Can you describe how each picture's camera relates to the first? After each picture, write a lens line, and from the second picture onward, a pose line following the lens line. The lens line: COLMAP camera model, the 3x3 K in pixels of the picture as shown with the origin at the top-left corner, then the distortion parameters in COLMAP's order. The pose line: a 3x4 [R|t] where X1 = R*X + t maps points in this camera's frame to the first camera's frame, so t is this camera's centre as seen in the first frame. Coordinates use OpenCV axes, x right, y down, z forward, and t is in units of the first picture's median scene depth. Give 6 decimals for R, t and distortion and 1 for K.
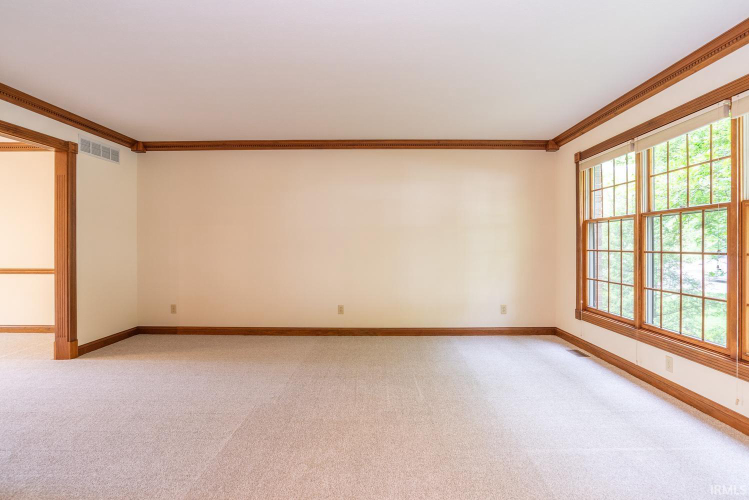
lens RADIAL K [[392.4, 0, 374.5], [0, 392.4, 250.0], [0, 0, 1]] dist [0.000511, -0.000082]
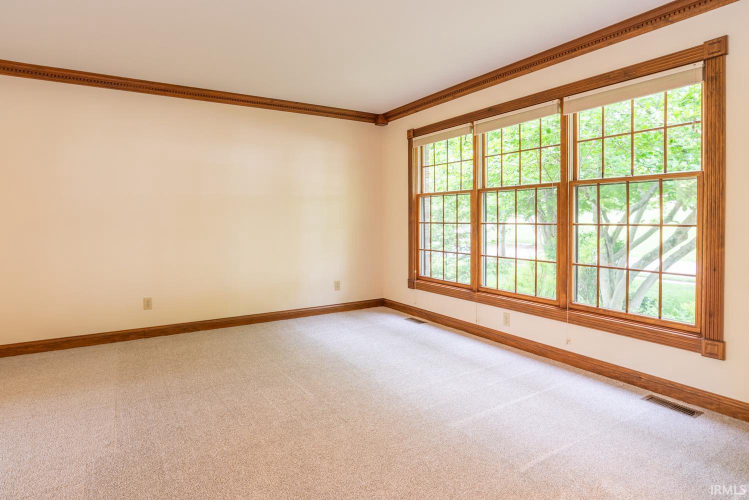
lens RADIAL K [[415.4, 0, 374.7], [0, 415.4, 226.1], [0, 0, 1]] dist [-0.004561, -0.001266]
pose [[0.832670, 0.006548, 0.553730, -0.208118], [-0.004210, 0.999976, -0.005494, 0.018932], [-0.553753, 0.002243, 0.832678, 0.158249]]
